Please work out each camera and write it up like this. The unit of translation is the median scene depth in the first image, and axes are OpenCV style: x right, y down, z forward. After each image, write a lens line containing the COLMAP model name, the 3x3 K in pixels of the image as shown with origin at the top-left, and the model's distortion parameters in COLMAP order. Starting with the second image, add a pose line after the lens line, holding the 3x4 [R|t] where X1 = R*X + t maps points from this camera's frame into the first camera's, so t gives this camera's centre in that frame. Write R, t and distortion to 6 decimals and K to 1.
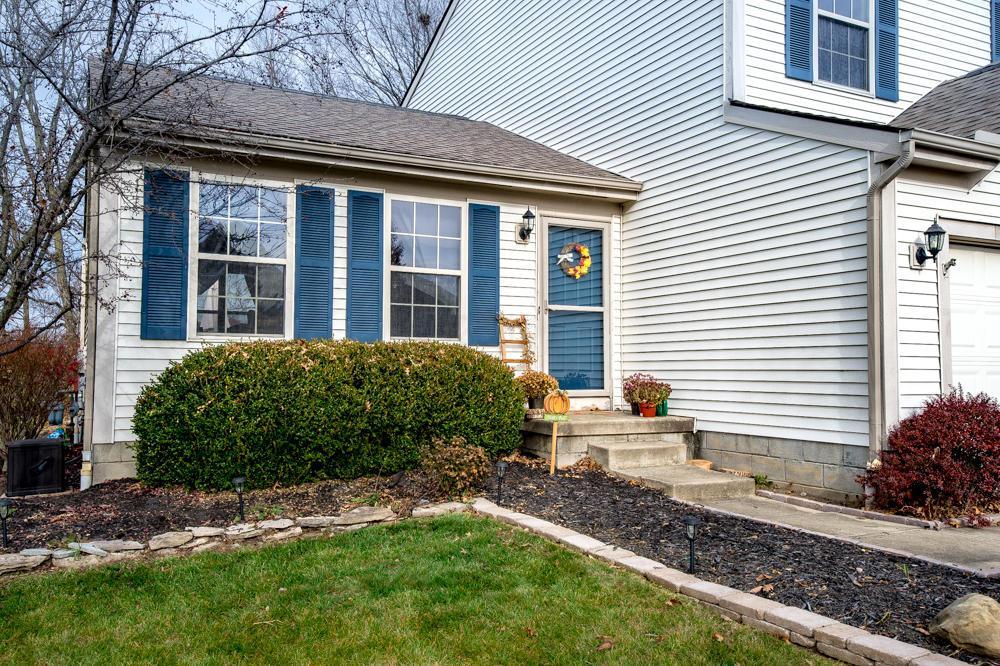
lens RADIAL K [[806.6, 0, 500.5], [0, 806.6, 332.8], [0, 0, 1]] dist [0.049362, -0.004272]
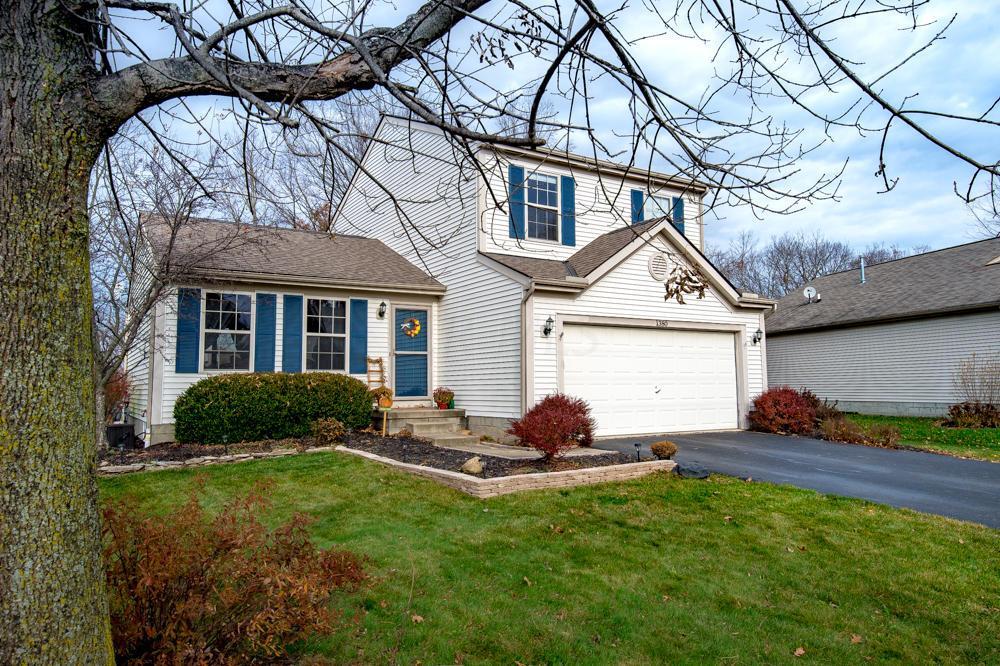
lens RADIAL K [[666.1, 0, 500.3], [0, 666.1, 331.6], [0, 0, 1]] dist [0.029813, -0.007614]
pose [[0.996965, -0.005586, 0.077648, 0.206885], [0.008564, 0.999238, -0.038079, -0.021735], [-0.077376, 0.038628, 0.996253, -0.642533]]
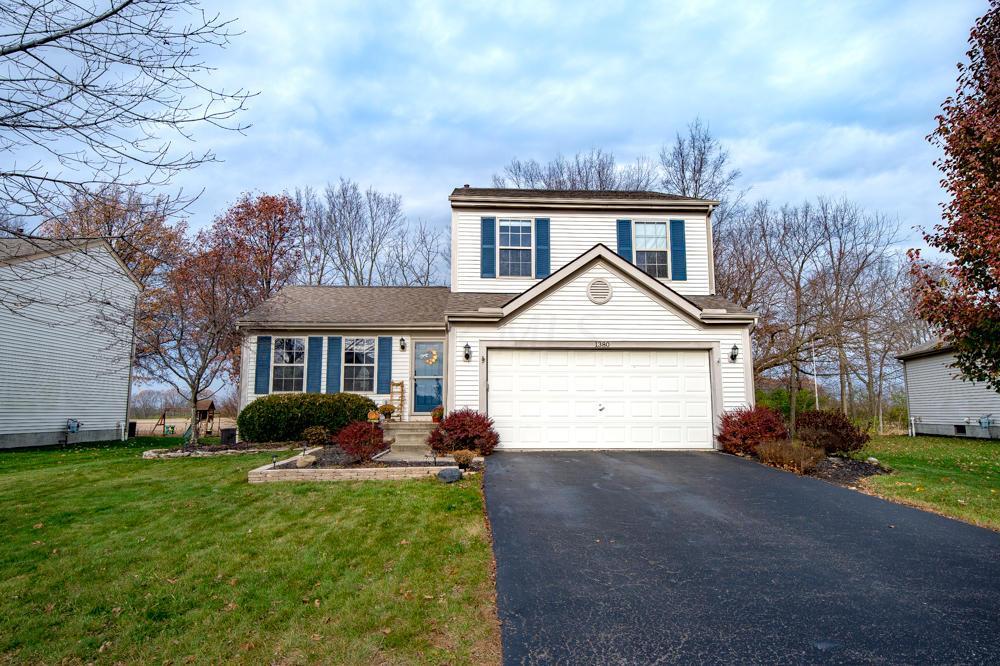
lens RADIAL K [[599.9, 0, 498.6], [0, 599.9, 335.7], [0, 0, 1]] dist [0.009433, 0.000739]
pose [[0.908258, -0.057764, -0.414403, 1.154026], [0.022757, 0.995778, -0.088925, 0.010346], [0.417790, 0.071336, 0.905739, -0.568584]]
